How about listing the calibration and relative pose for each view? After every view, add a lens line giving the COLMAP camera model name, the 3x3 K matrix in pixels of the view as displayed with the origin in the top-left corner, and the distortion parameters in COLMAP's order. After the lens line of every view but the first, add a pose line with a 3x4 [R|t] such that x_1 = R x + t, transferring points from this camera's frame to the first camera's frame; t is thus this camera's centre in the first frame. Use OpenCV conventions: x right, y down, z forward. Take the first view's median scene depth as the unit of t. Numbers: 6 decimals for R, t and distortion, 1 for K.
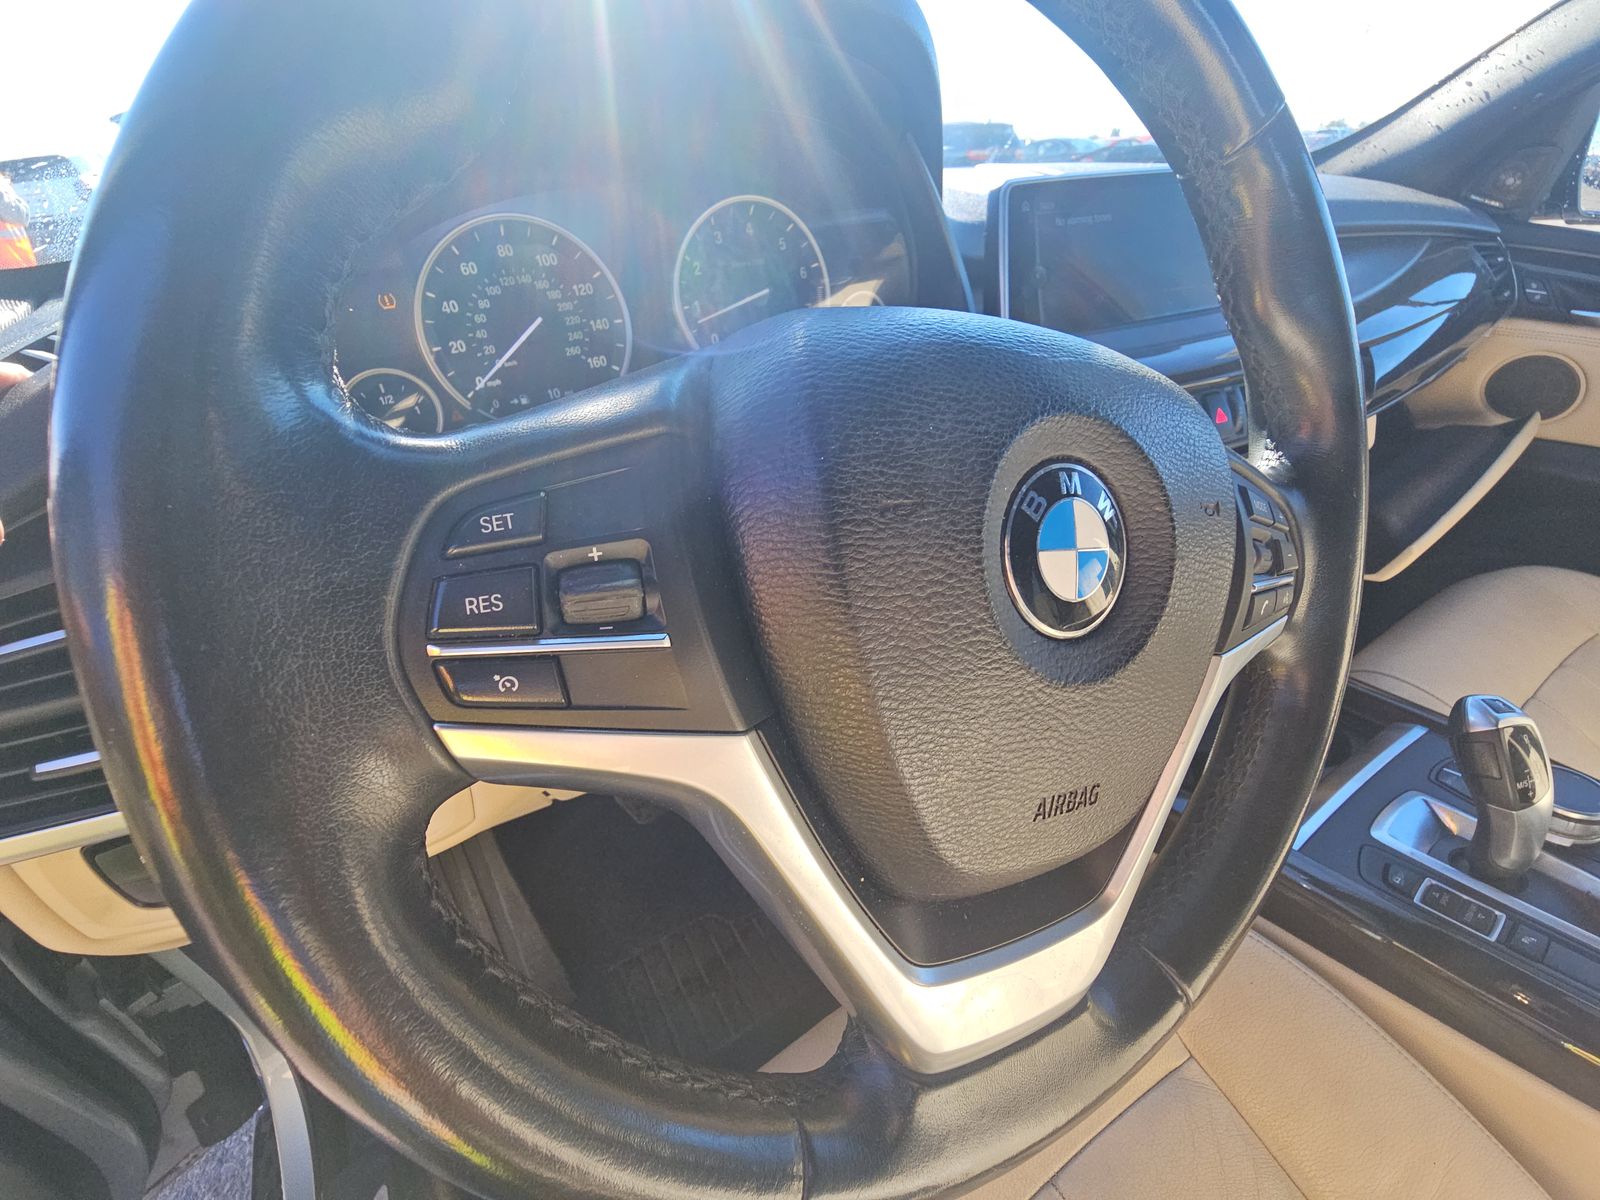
lens RADIAL K [[641.2, 0, 759.0], [0, 641.2, 587.9], [0, 0, 1]] dist [0.033666, -0.024051]
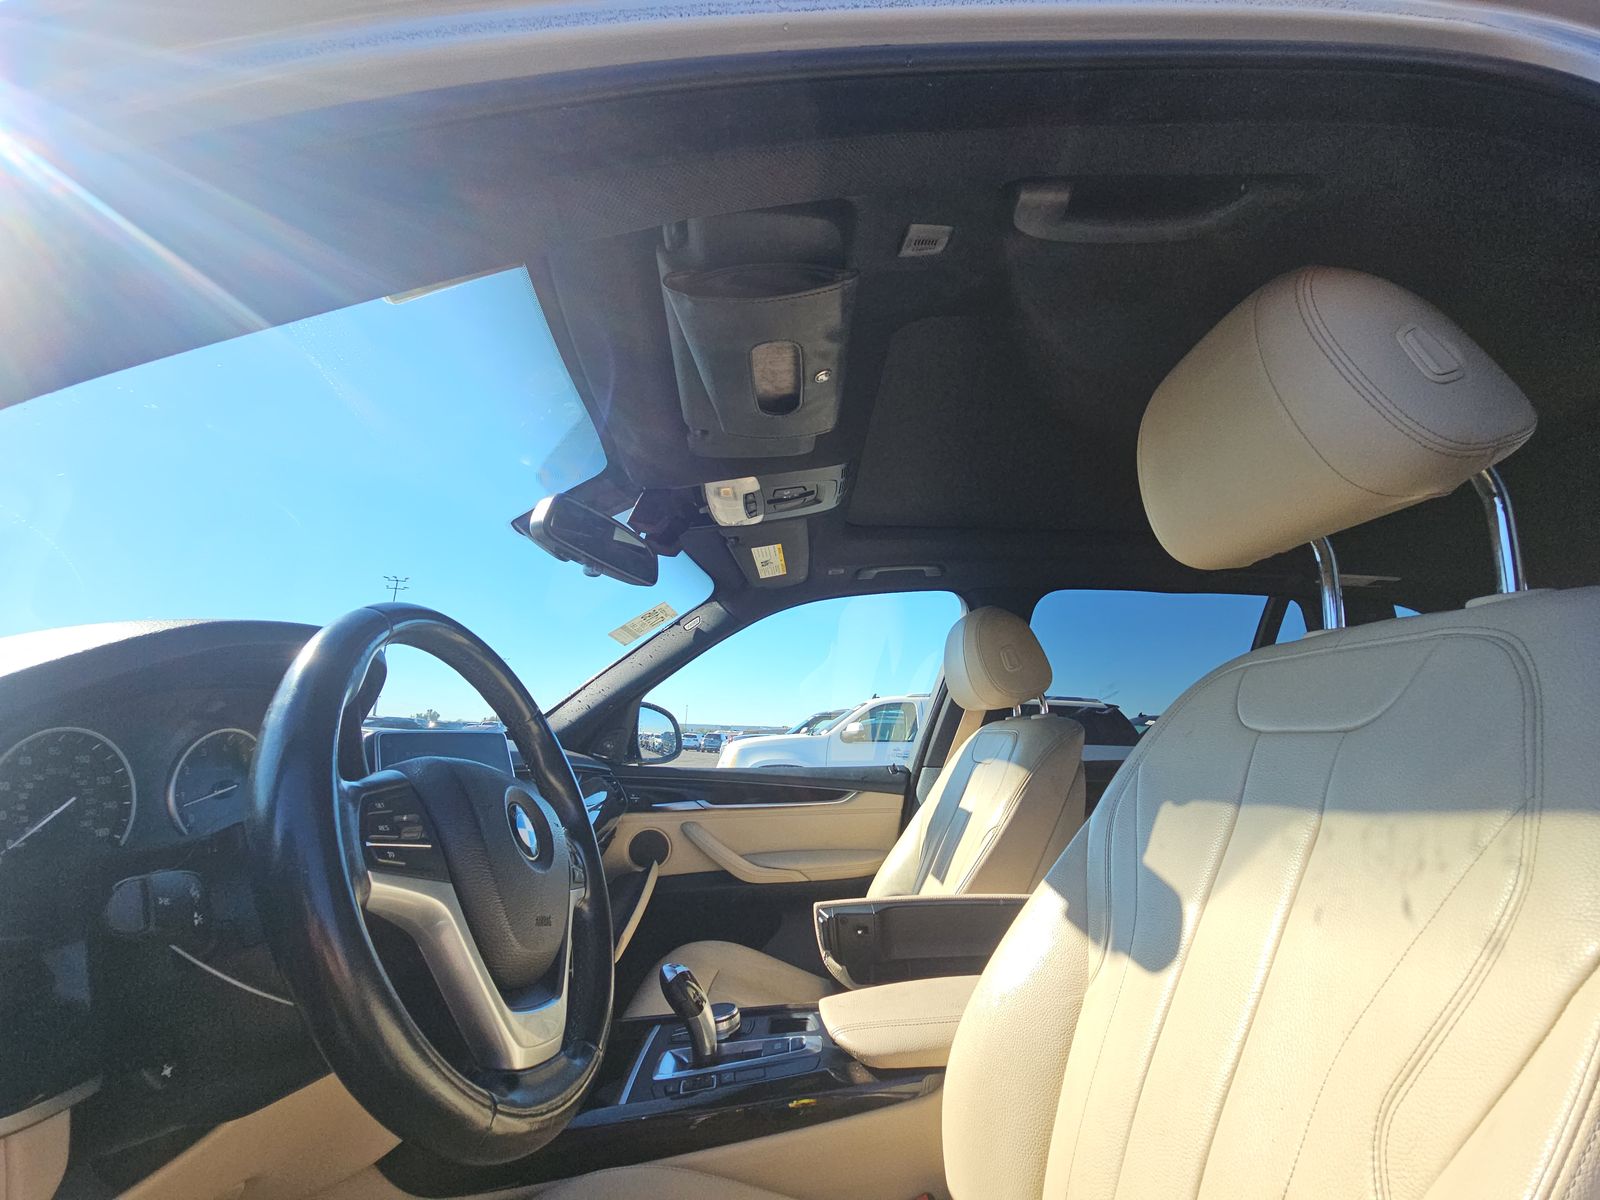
lens RADIAL K [[652.9, 0, 799.2], [0, 652.9, 590.3], [0, 0, 1]] dist [0.001784, -0.005358]
pose [[0.489476, 0.241583, 0.837884, -0.362326], [0.441422, 0.760011, -0.477001, 0.234342], [-0.752037, 0.603341, 0.265368, -0.303791]]
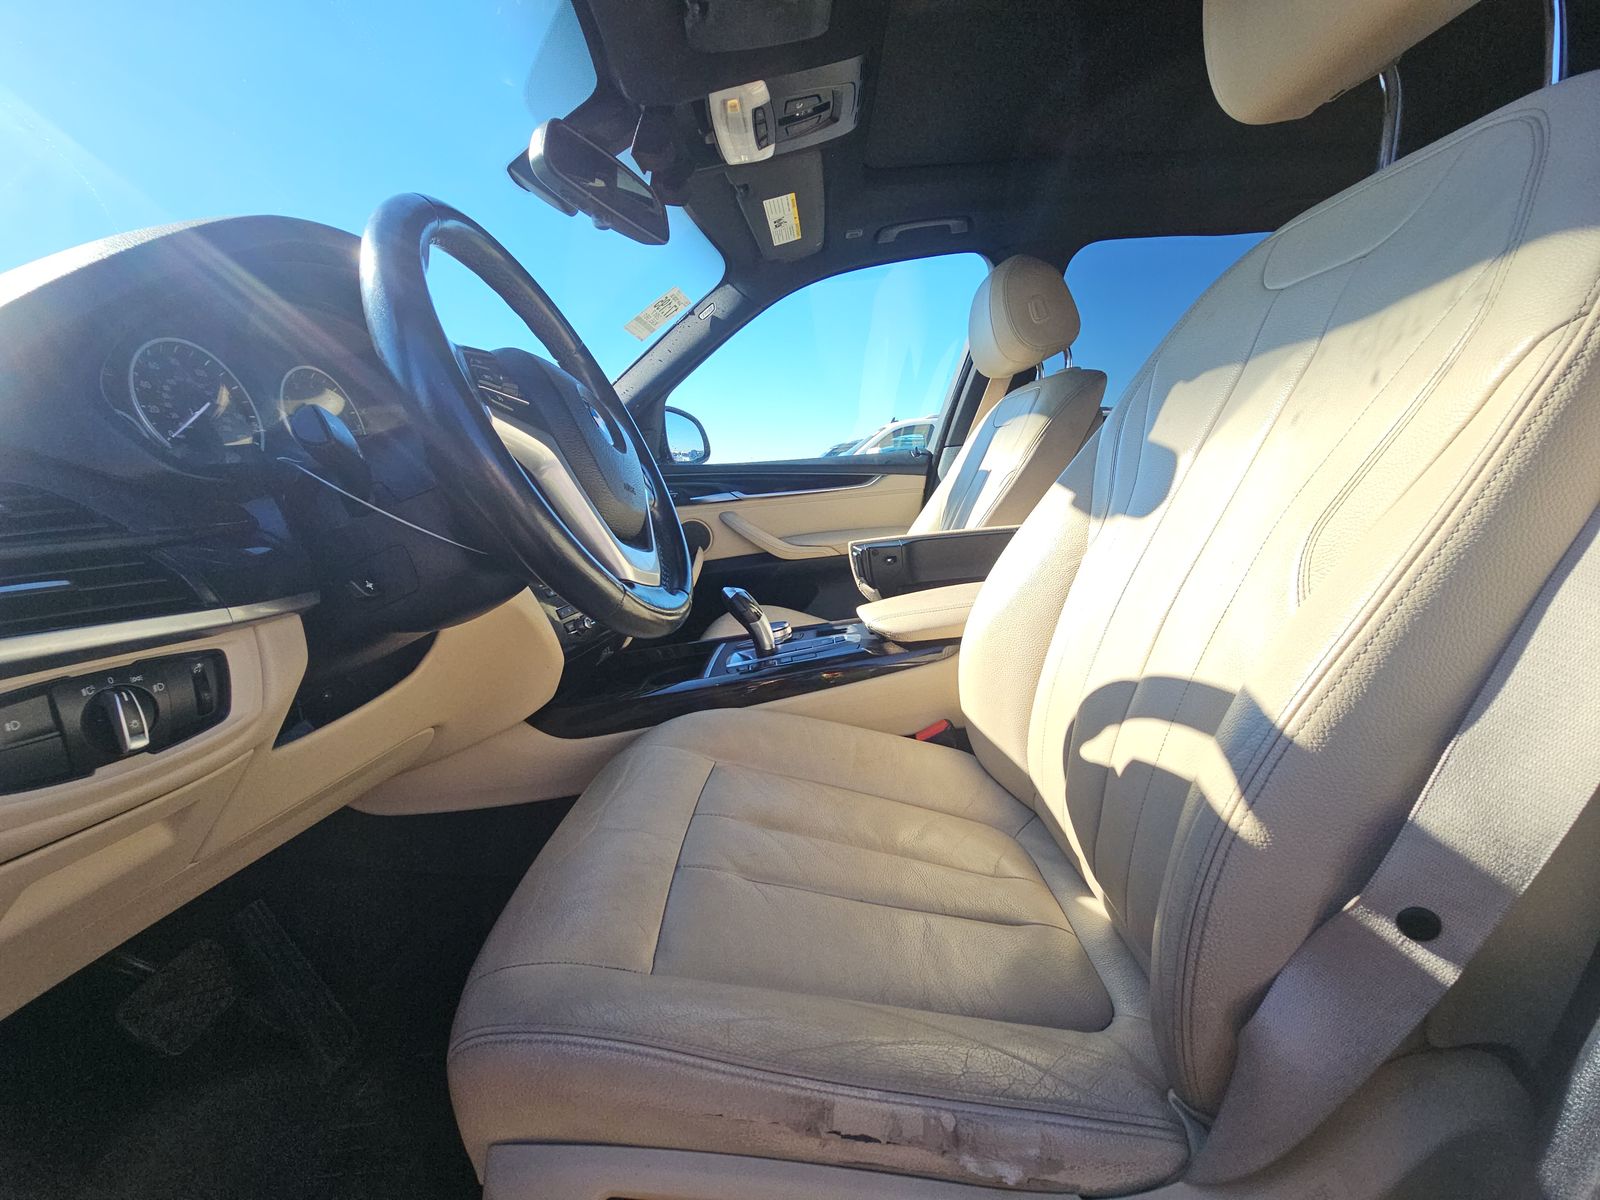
lens RADIAL K [[652.9, 0, 799.2], [0, 652.9, 590.3], [0, 0, 1]] dist [0.001784, -0.005358]
pose [[0.516787, -0.128945, 0.846348, -0.425362], [0.485418, 0.858454, -0.165610, 0.381005], [-0.705196, 0.496417, 0.506230, -0.222262]]
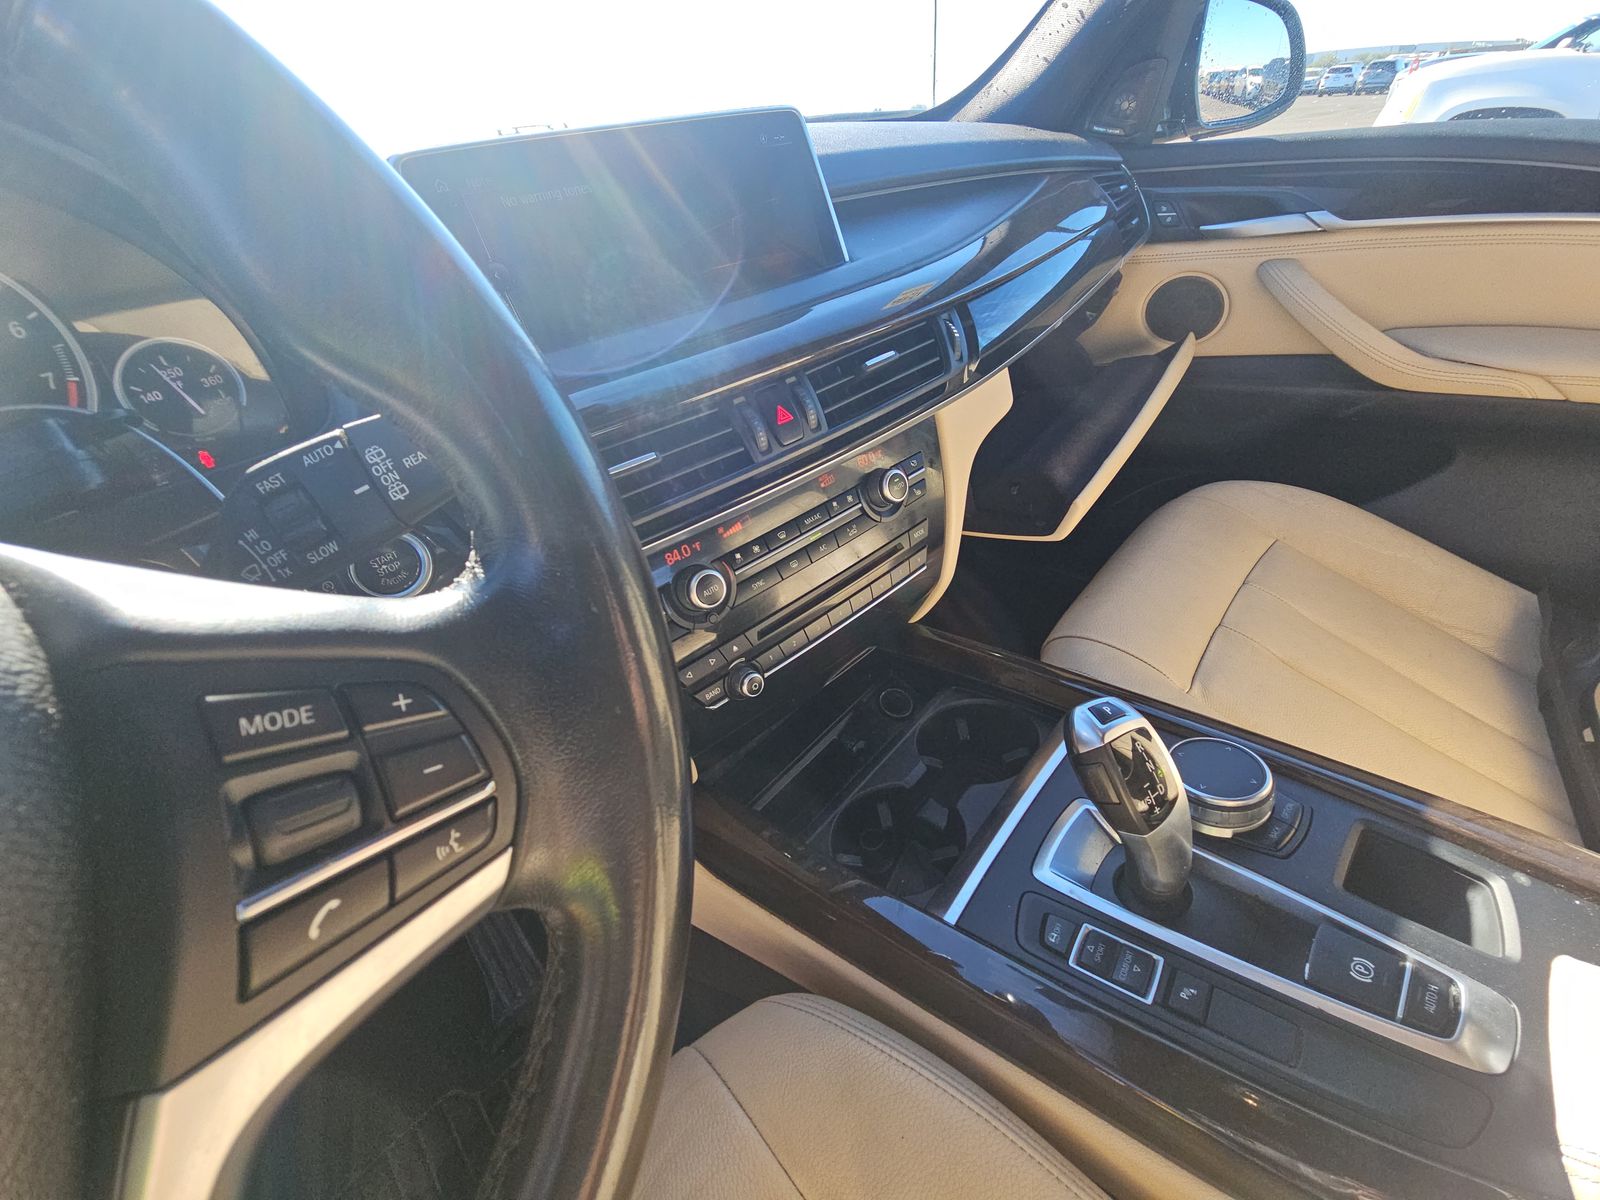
lens RADIAL K [[648.5, 0, 793.9], [0, 648.5, 597.4], [0, 0, 1]] dist [0.000460, -0.009867]
pose [[0.950274, -0.228774, 0.211285, 0.330868], [0.226168, 0.973395, 0.036758, -0.047503], [-0.214073, 0.012856, 0.976733, 0.136223]]
